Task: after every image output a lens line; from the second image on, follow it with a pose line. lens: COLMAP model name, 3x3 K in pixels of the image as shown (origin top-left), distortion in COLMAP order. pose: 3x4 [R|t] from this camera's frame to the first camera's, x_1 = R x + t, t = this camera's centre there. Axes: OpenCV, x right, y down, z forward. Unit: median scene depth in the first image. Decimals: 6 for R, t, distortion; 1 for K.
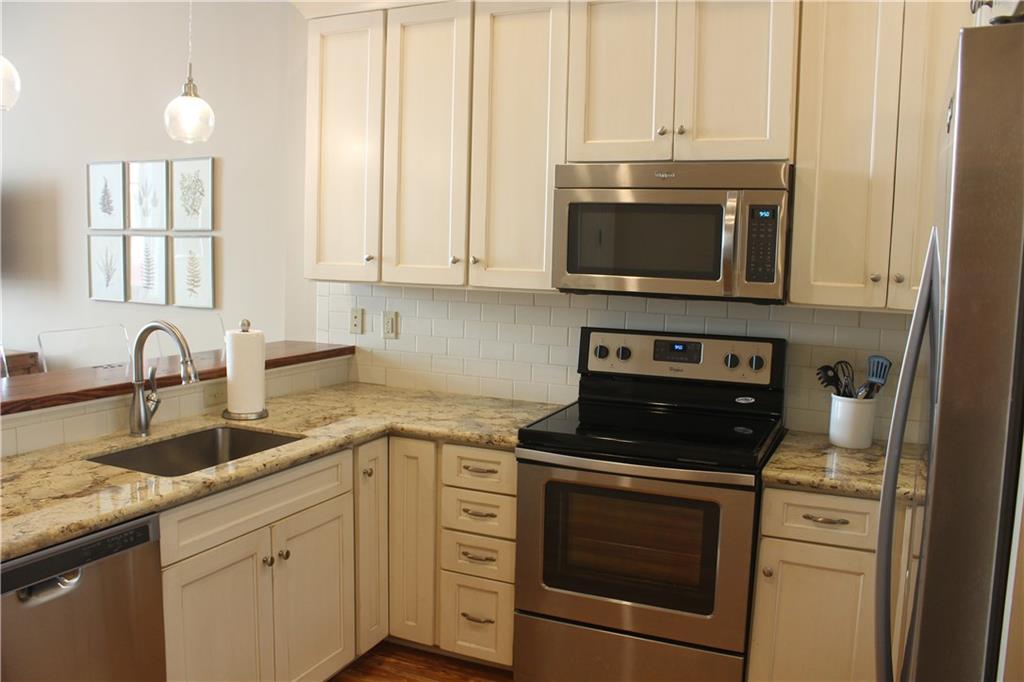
lens RADIAL K [[839.3, 0, 512.0], [0, 839.3, 341.0], [0, 0, 1]] dist [-0.168230, 0.148776]
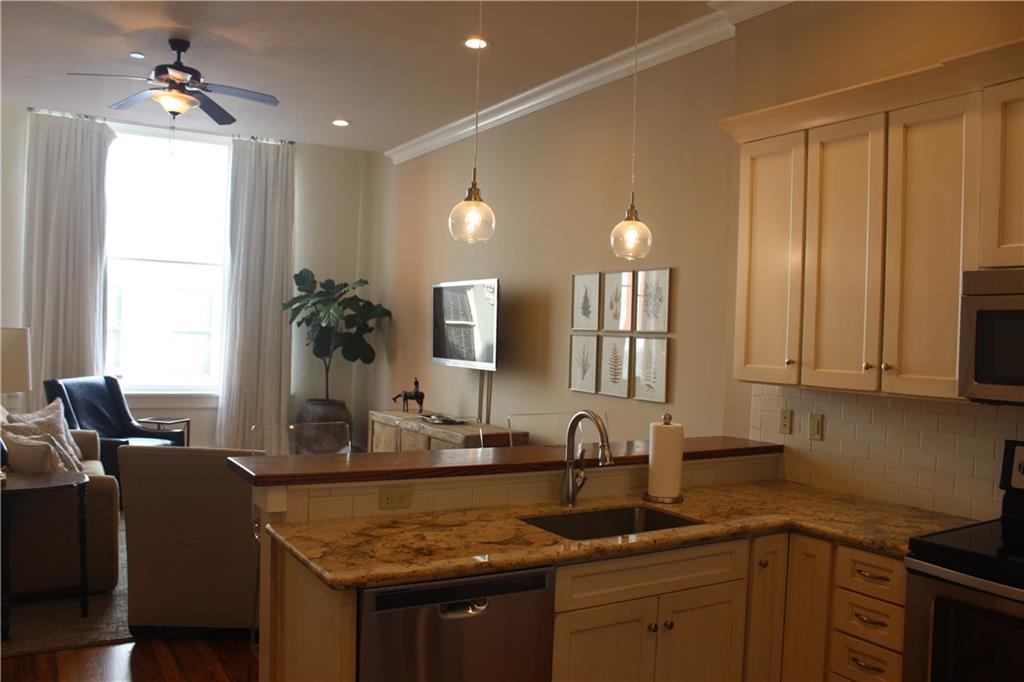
lens RADIAL K [[839.3, 0, 512.0], [0, 839.3, 341.0], [0, 0, 1]] dist [-0.168230, 0.148776]
pose [[0.826072, 0.006216, -0.563531, 0.145906], [-0.072152, 0.992877, -0.094815, -0.001565], [0.558927, 0.118984, 0.820636, -0.067586]]
